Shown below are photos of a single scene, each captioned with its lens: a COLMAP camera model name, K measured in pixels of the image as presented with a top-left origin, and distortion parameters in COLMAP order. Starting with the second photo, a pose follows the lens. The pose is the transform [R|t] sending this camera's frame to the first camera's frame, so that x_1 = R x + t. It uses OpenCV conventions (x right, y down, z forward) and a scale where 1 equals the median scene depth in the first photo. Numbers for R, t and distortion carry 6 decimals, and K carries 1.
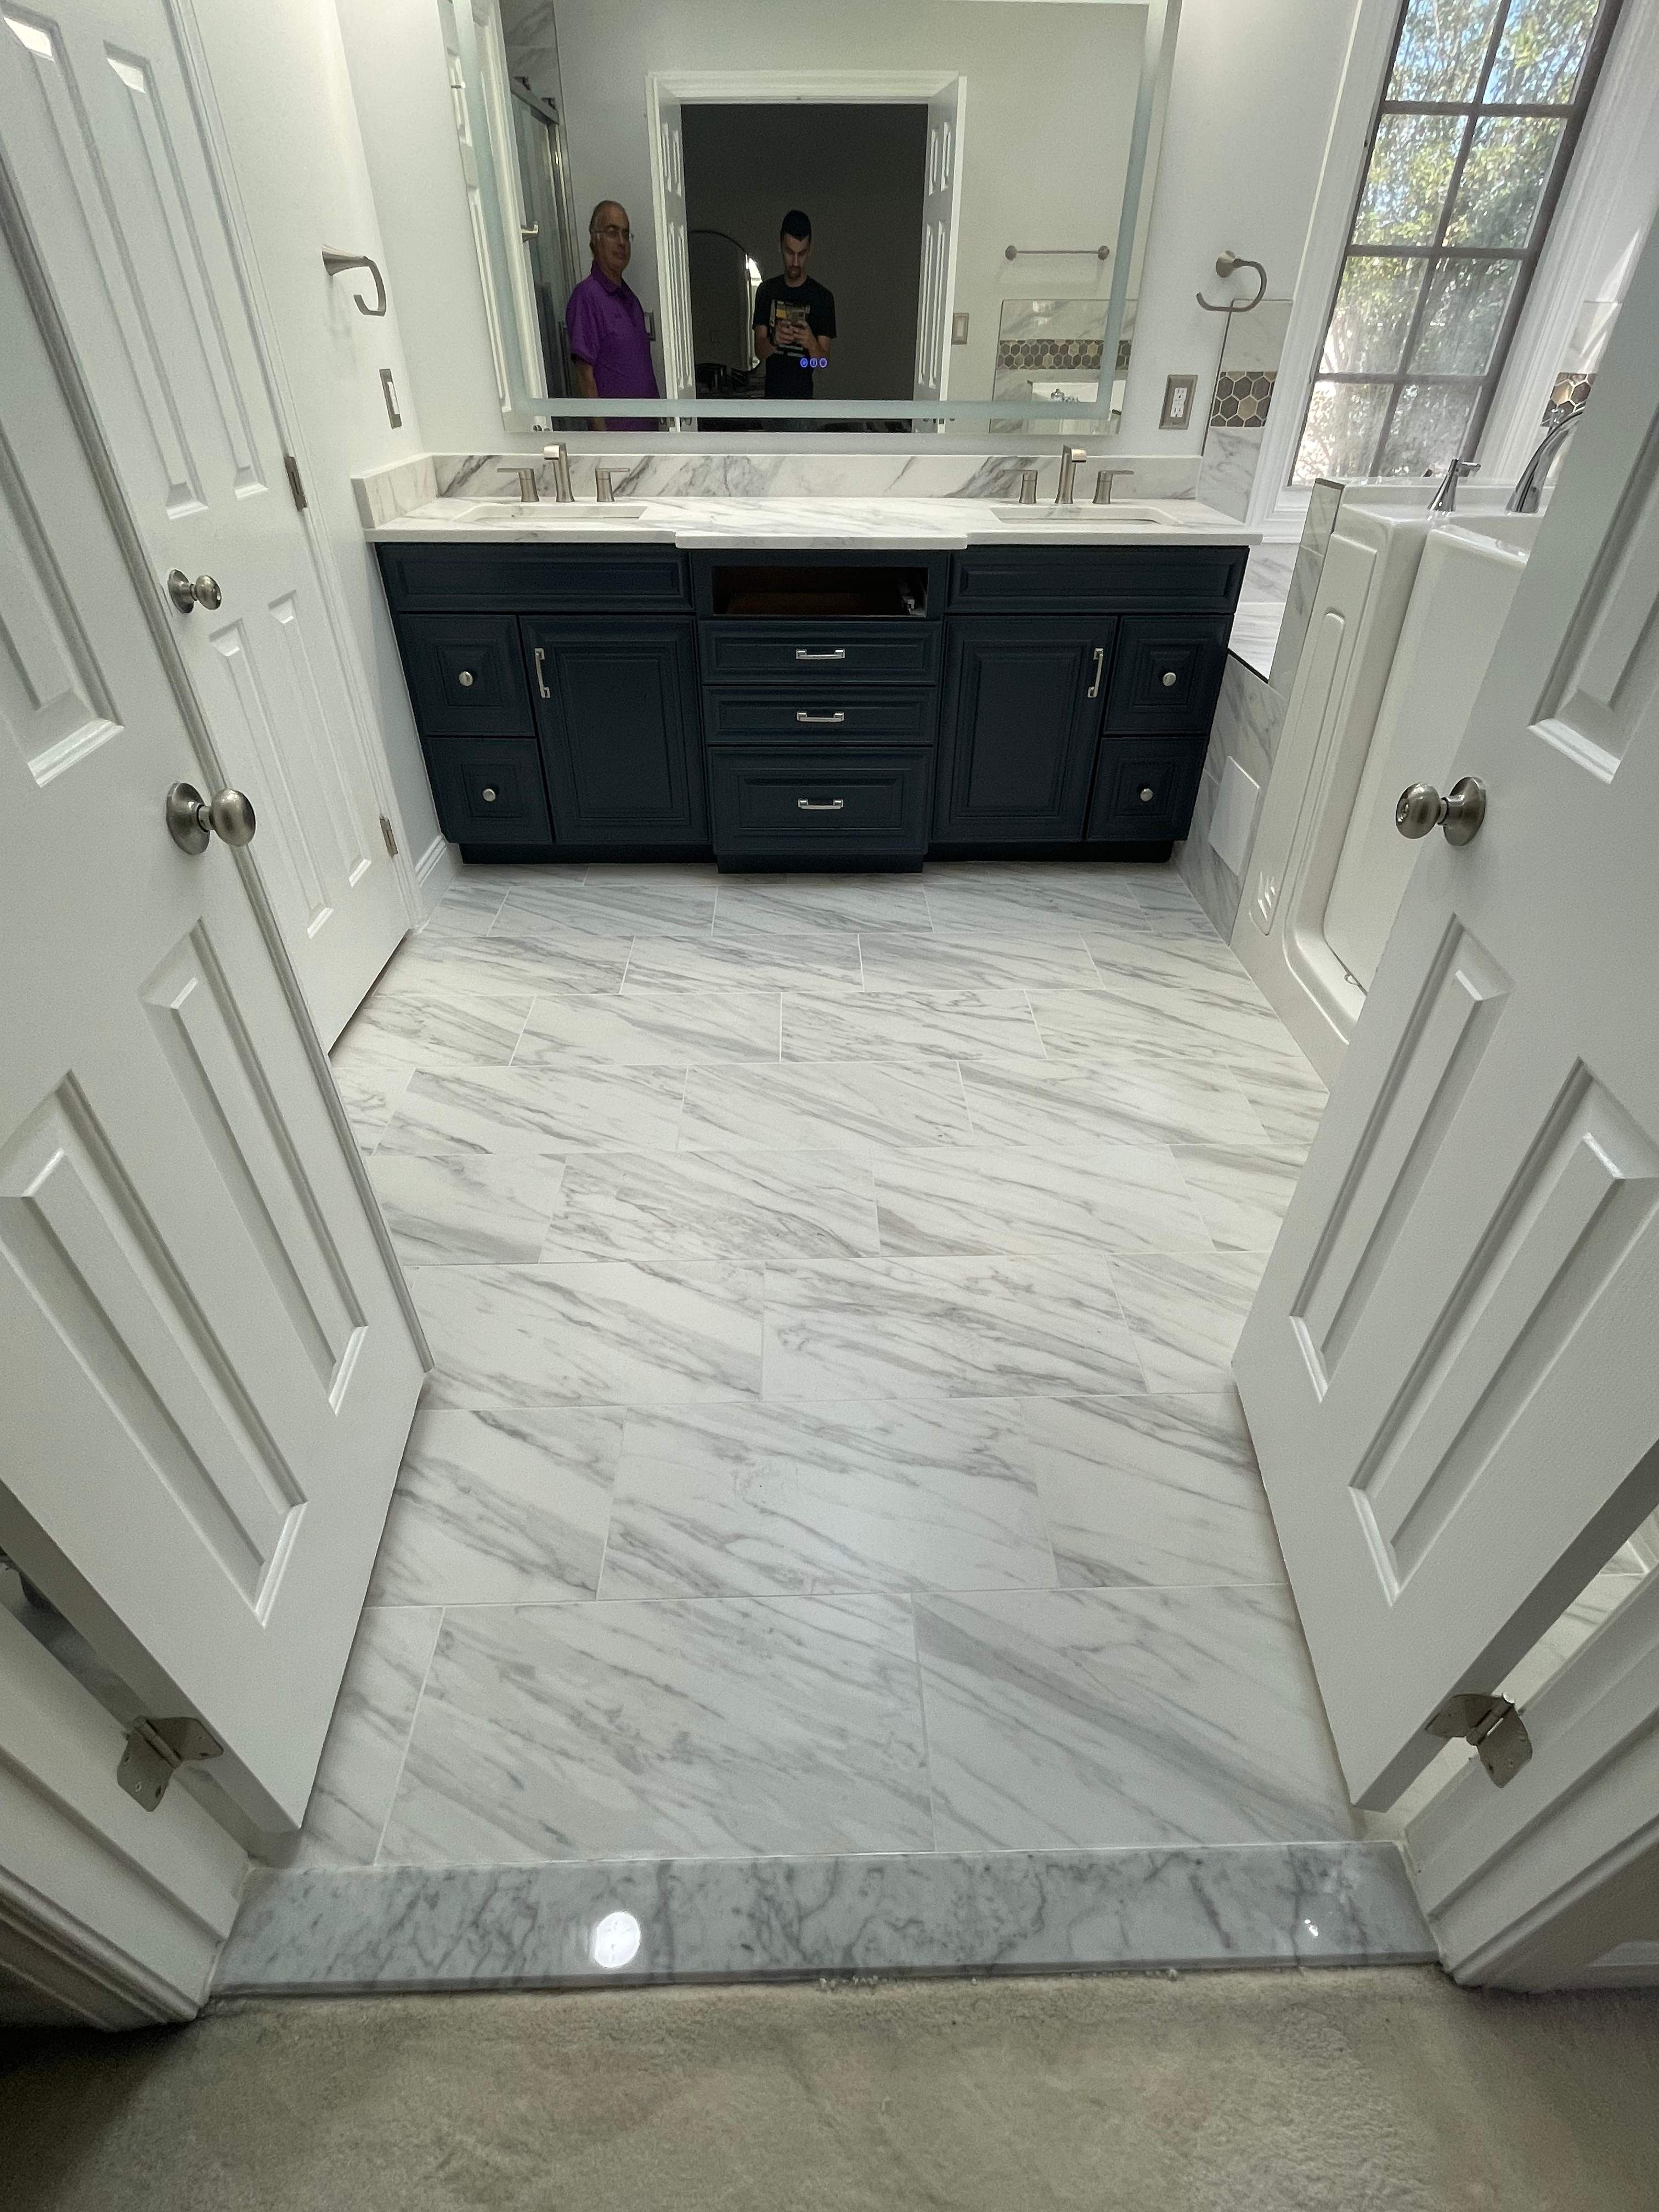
lens RADIAL K [[1029.0, 0, 828.5], [0, 1029.0, 1104.7], [0, 0, 1]] dist [0.000523, -0.000009]
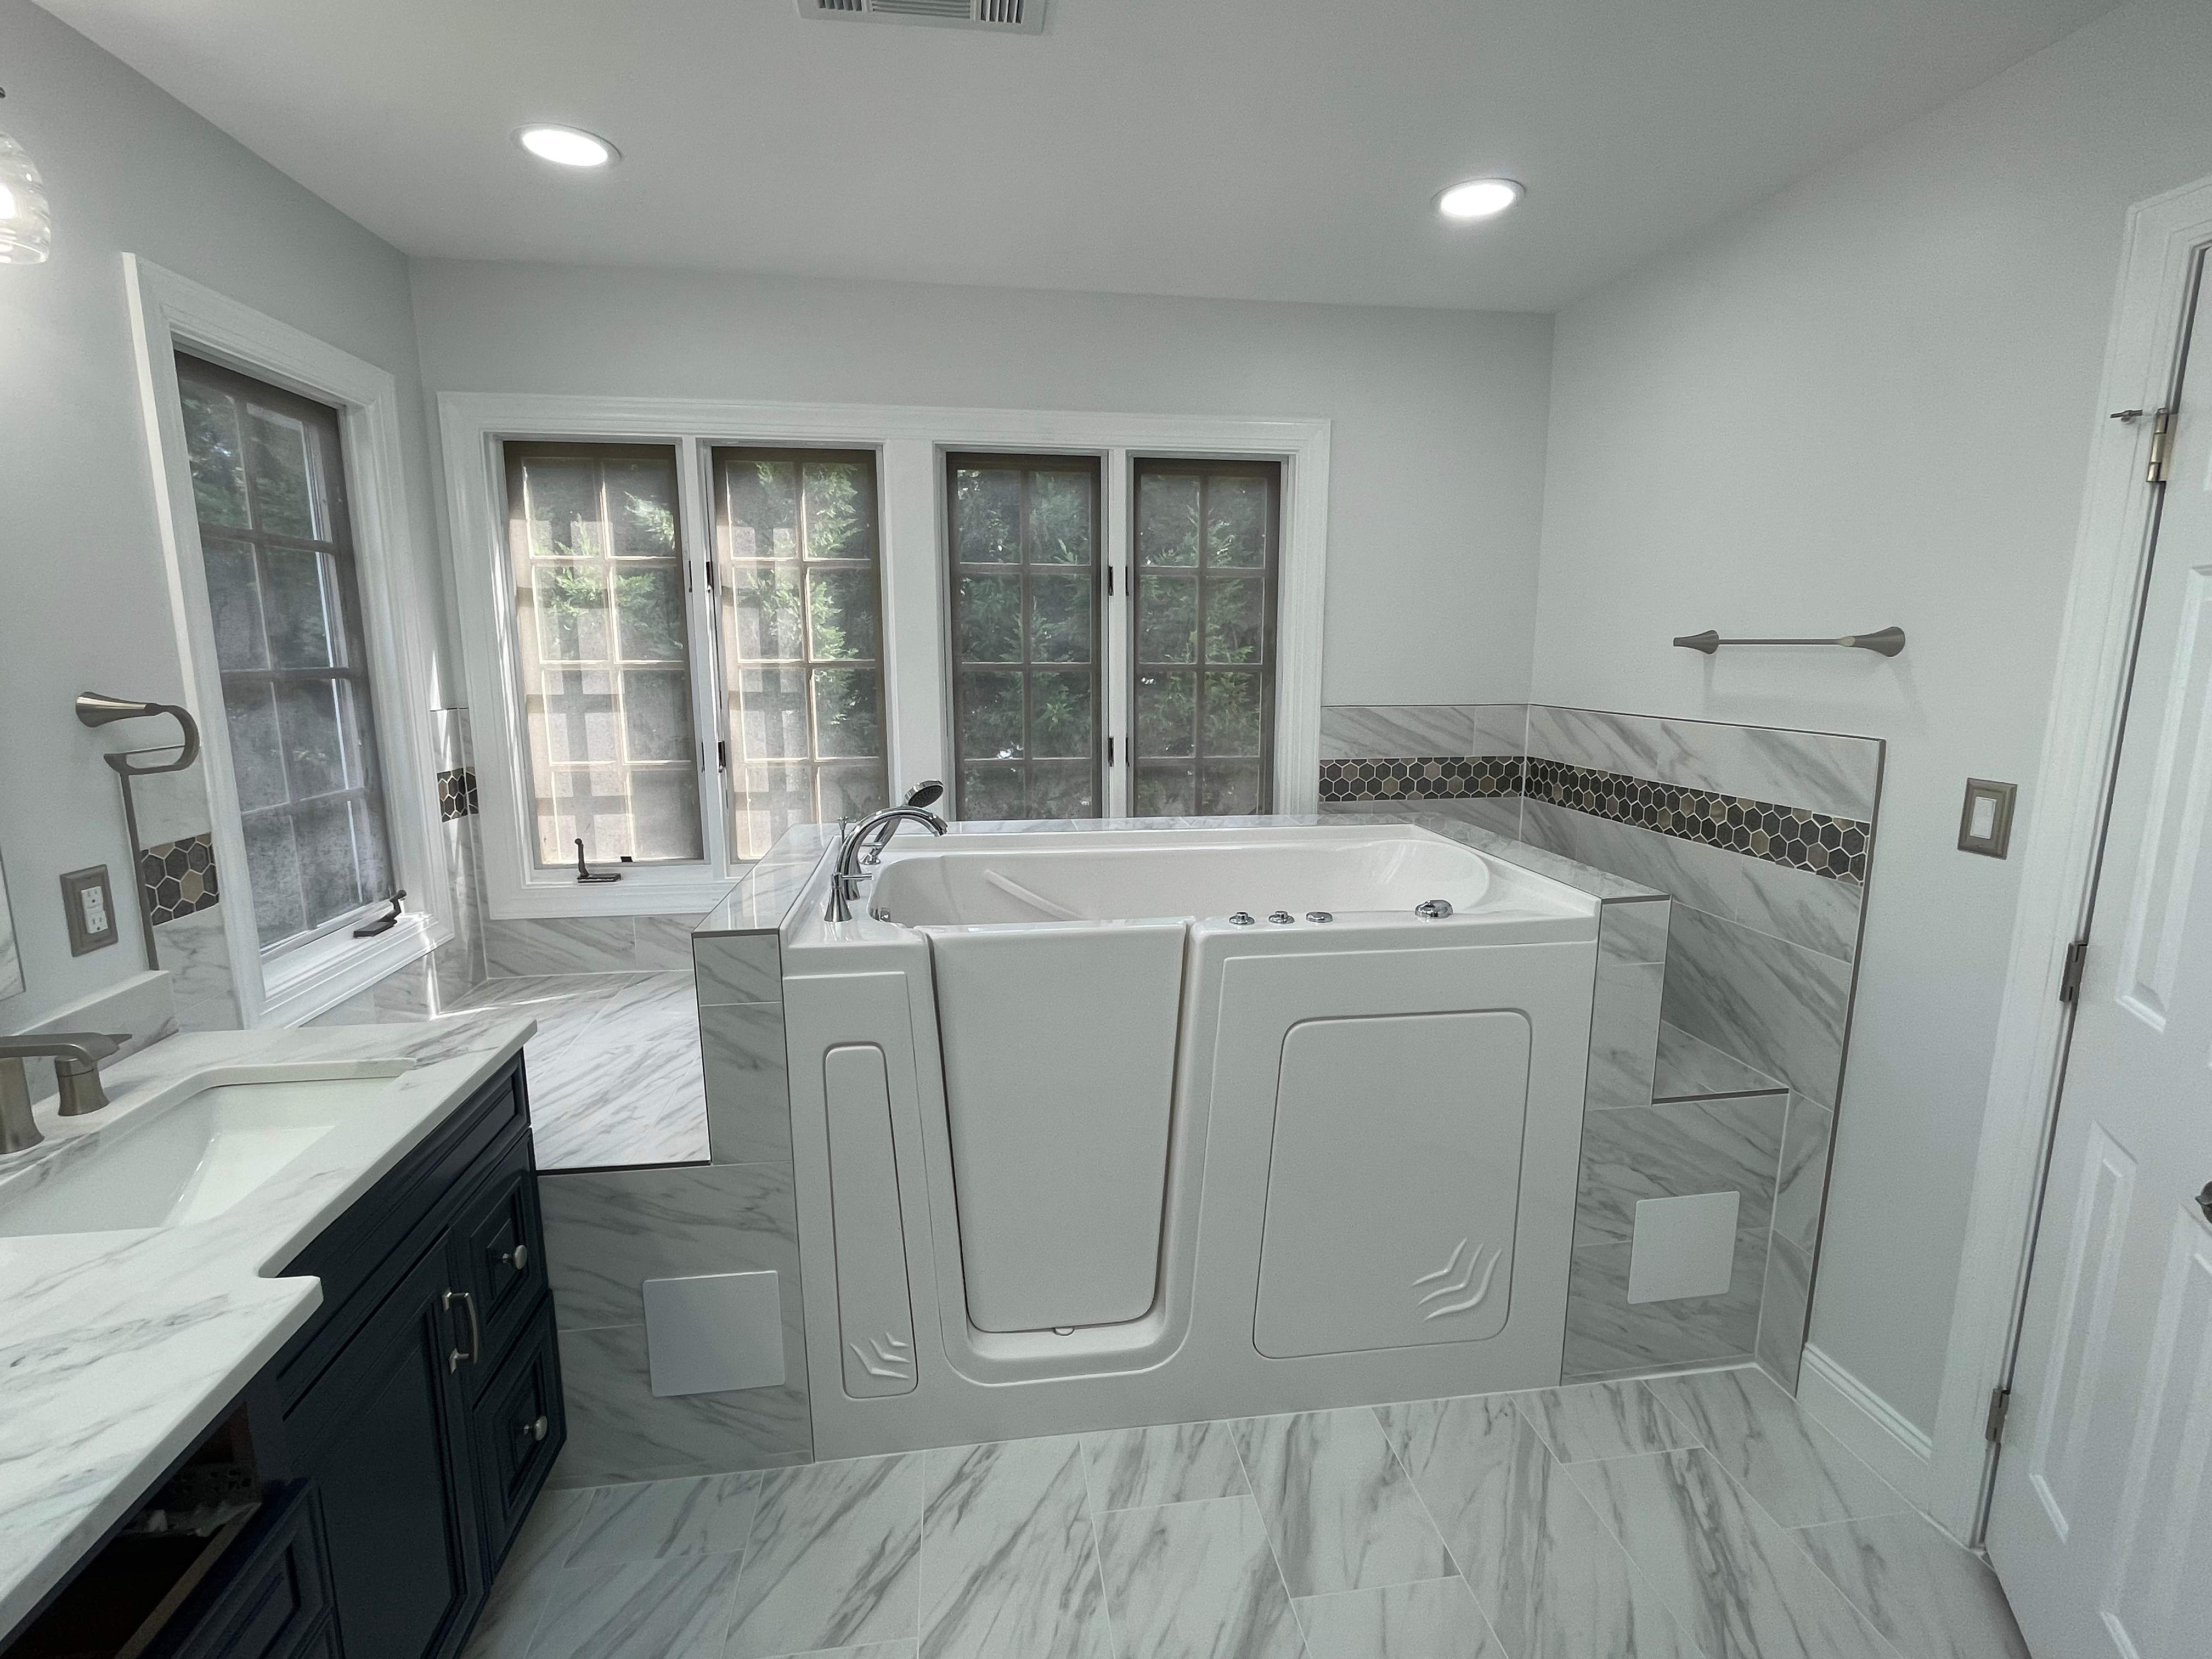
lens RADIAL K [[1029.0, 0, 1106.6], [0, 1029.0, 832.0], [0, 0, 1]] dist [0.000523, -0.000009]
pose [[-0.122254, -0.186119, 0.974892, -0.258871], [0.599656, 0.768854, 0.221982, -0.543024], [-0.790865, 0.611737, 0.017612, 0.574603]]
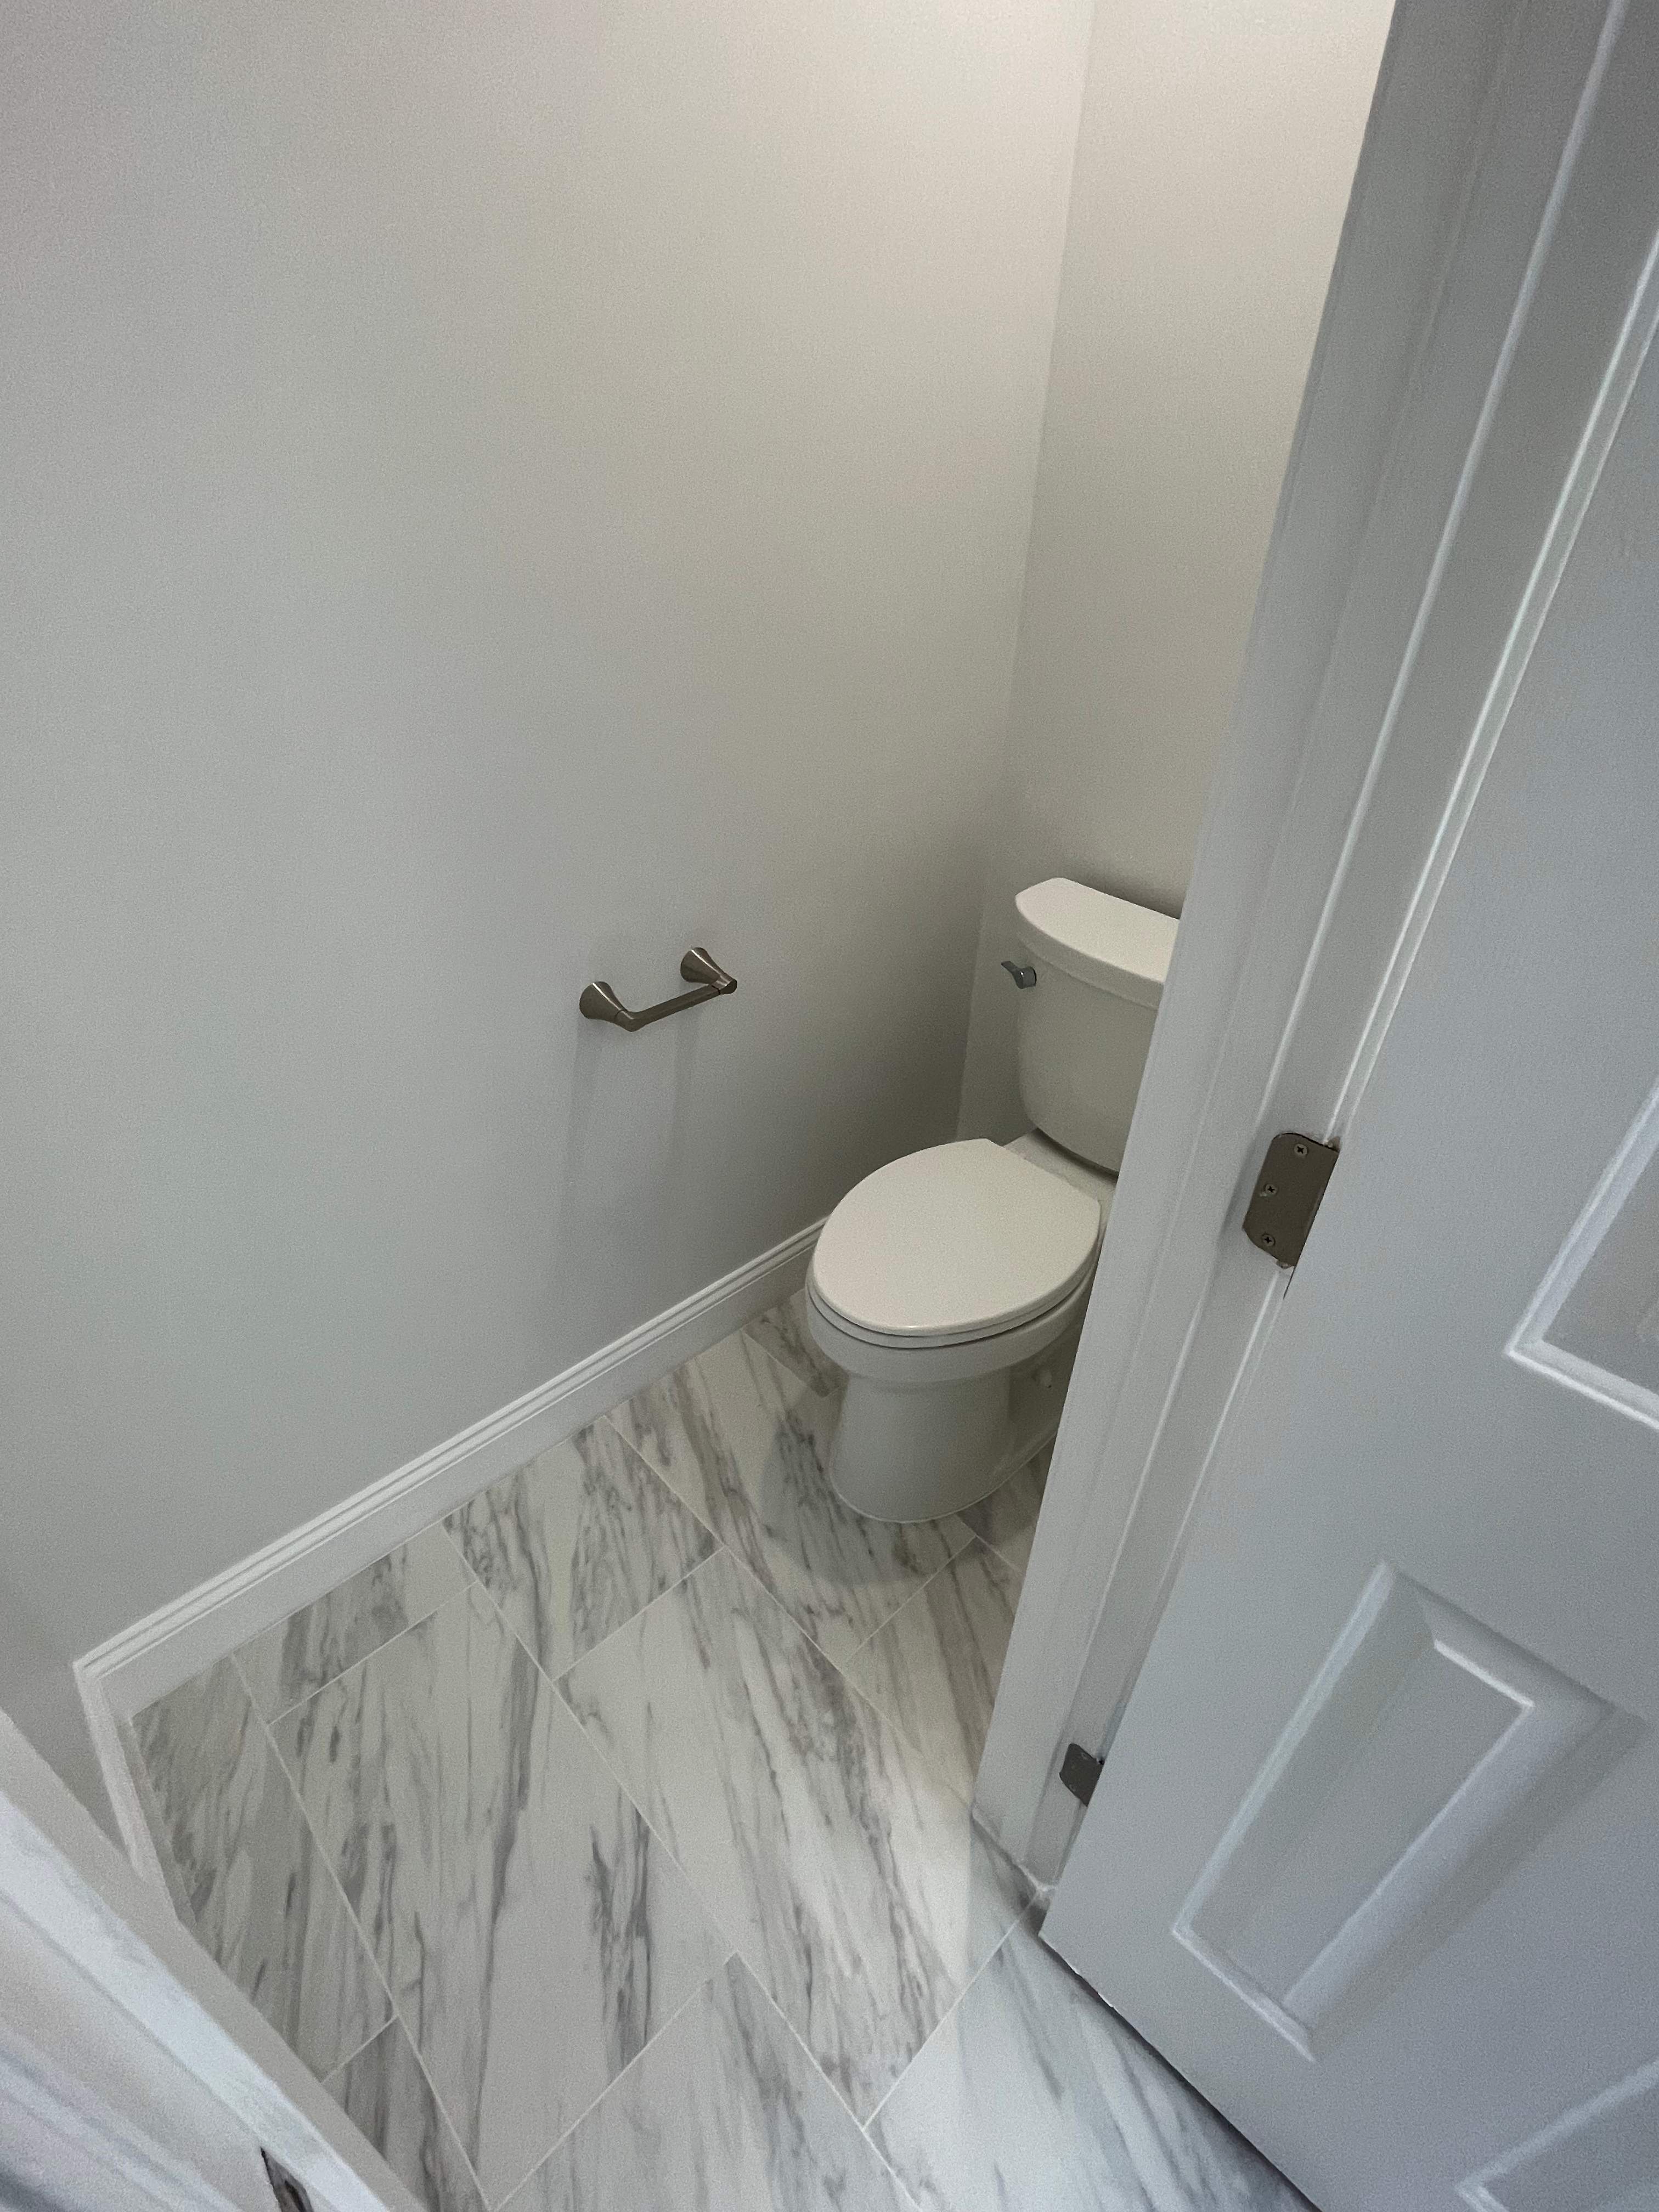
lens RADIAL K [[1029.0, 0, 824.0], [0, 1029.0, 1107.6], [0, 0, 1]] dist [0.000523, -0.000009]
pose [[0.674966, 0.418751, -0.607510, 0.548346], [-0.460708, 0.882311, 0.096306, -0.478248], [0.576342, 0.214881, 0.788452, 0.573107]]
